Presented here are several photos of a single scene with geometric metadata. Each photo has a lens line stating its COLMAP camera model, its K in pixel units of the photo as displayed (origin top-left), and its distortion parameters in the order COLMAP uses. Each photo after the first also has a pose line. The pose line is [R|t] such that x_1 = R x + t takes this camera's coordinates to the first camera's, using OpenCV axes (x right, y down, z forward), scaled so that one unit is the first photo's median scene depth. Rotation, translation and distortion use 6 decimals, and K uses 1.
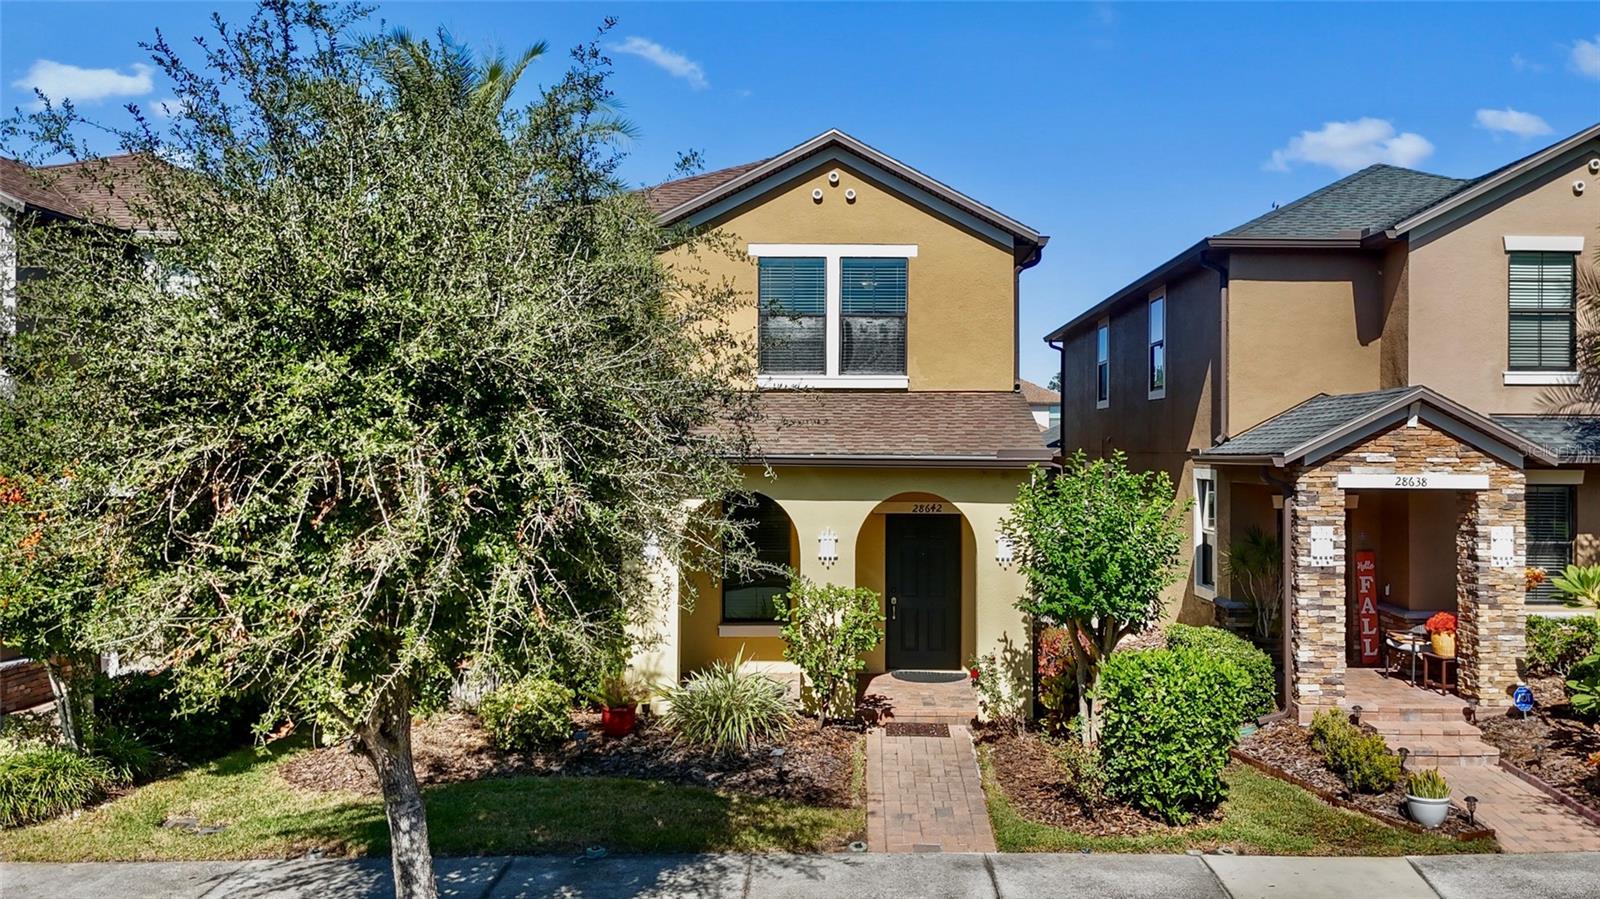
lens RADIAL K [[1254.7, 0, 890.1], [0, 1254.7, 450.1], [0, 0, 1]] dist [0.026895, 0.002627]
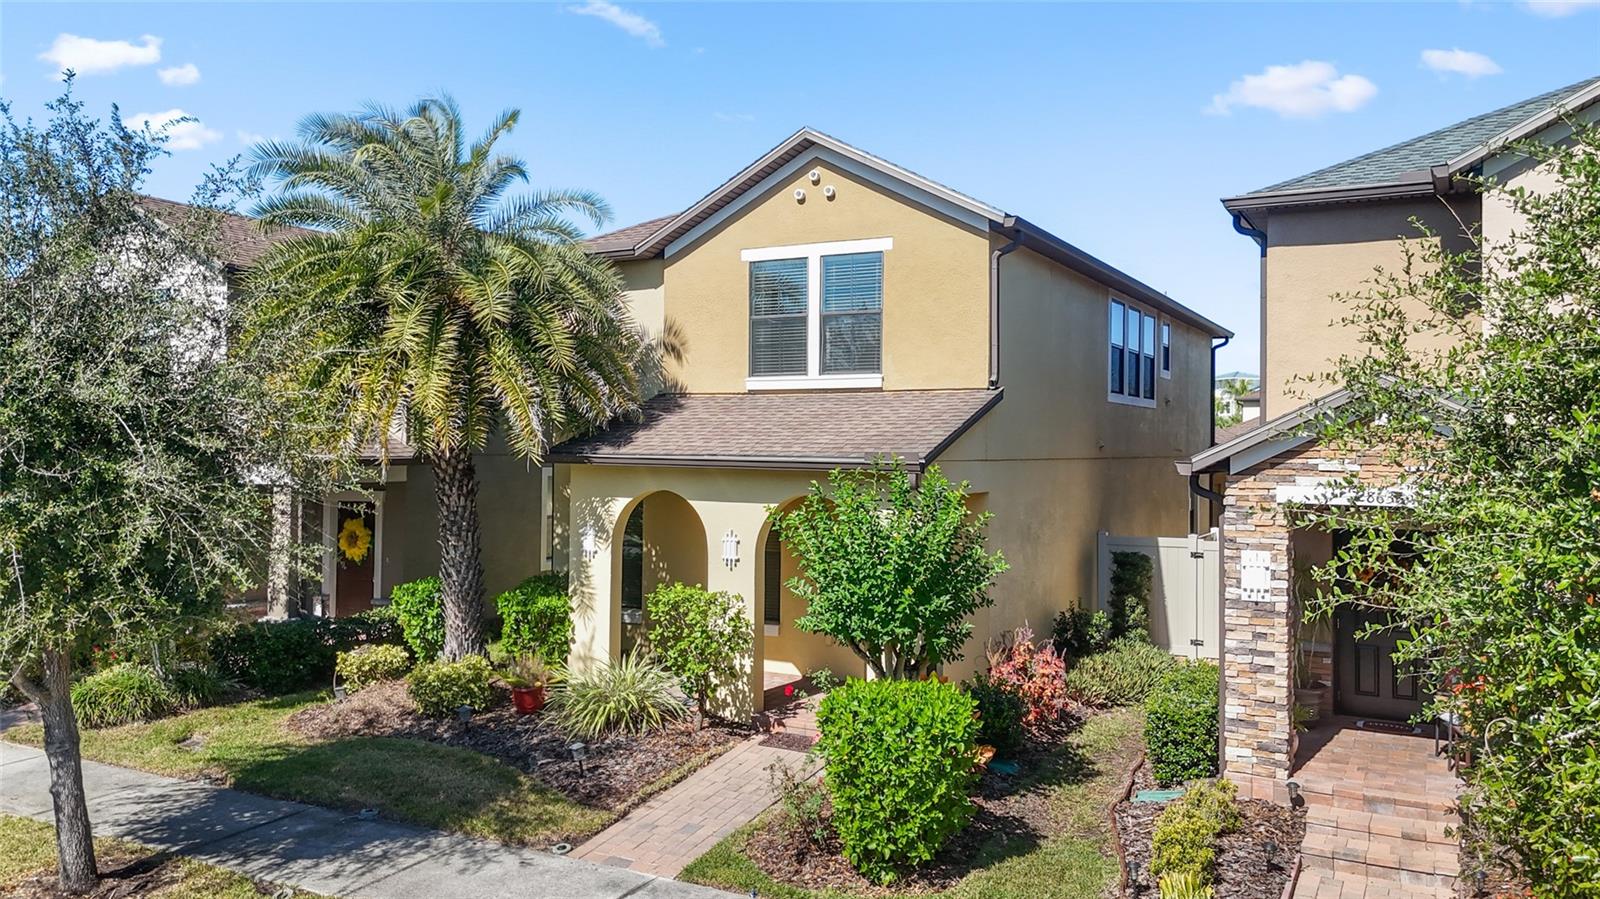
lens RADIAL K [[1189.7, 0, 800.0], [0, 1189.7, 449.5], [0, 0, 1]] dist [0.029143, -0.008139]
pose [[0.872977, 0.004106, -0.487745, 0.459369], [-0.004299, 0.999990, 0.000725, -0.002600], [0.487743, 0.001464, 0.872986, 0.201101]]
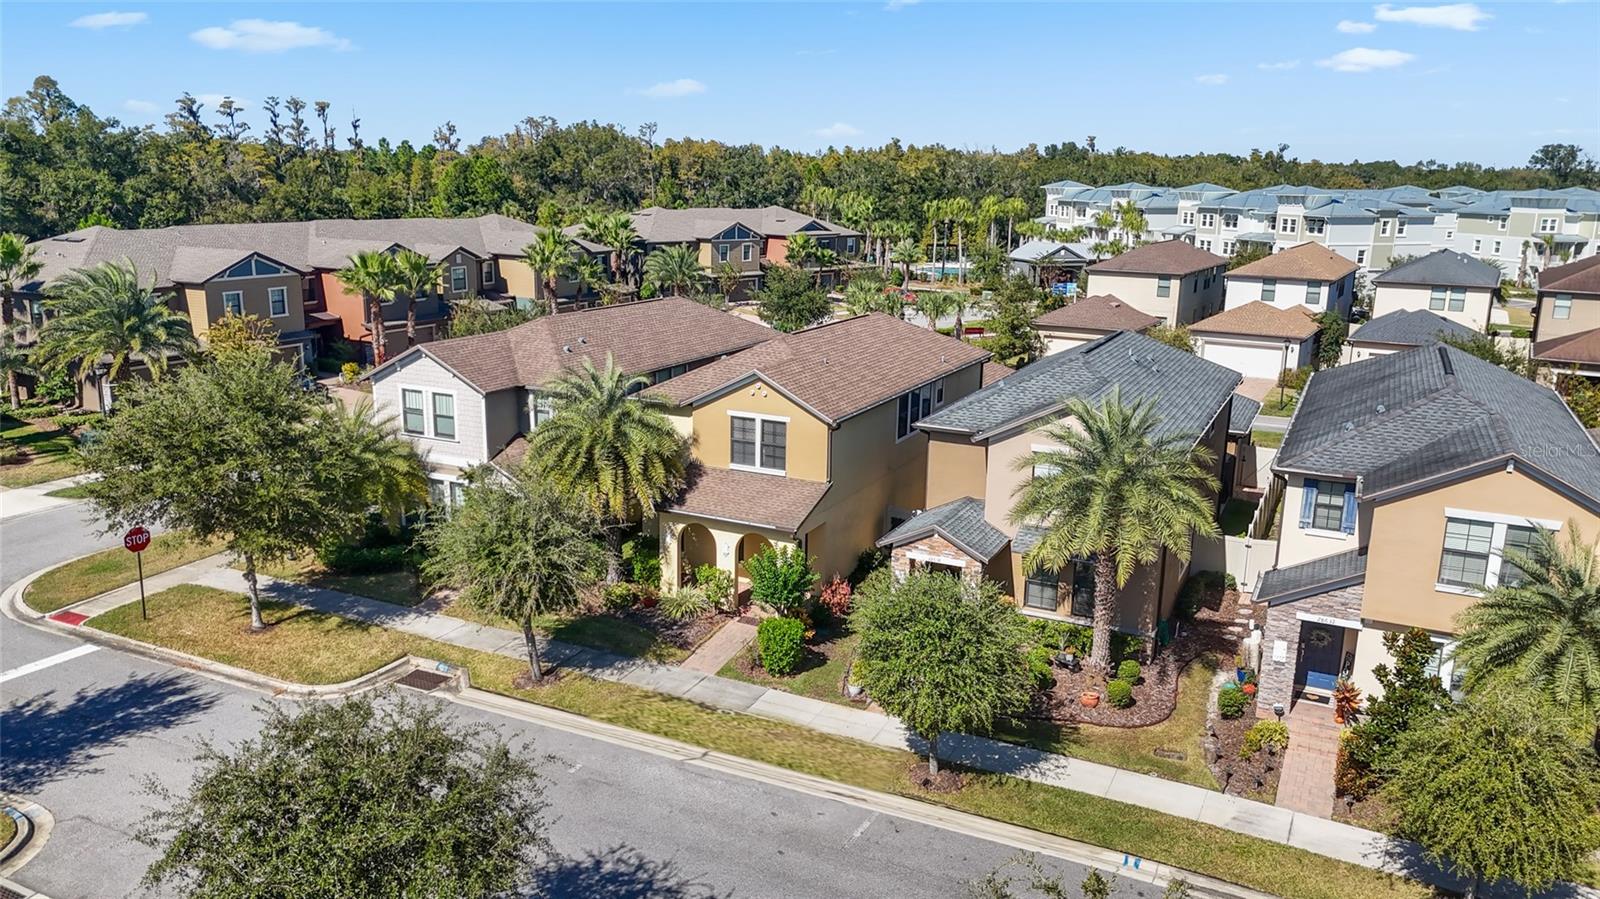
lens RADIAL K [[1189.7, 0, 800.0], [0, 1189.7, 449.5], [0, 0, 1]] dist [0.029143, -0.008139]
pose [[0.892858, 0.115855, -0.435180, 1.149124], [-0.014448, 0.973213, 0.229449, -0.698211], [0.450106, -0.198578, 0.870615, -1.056948]]
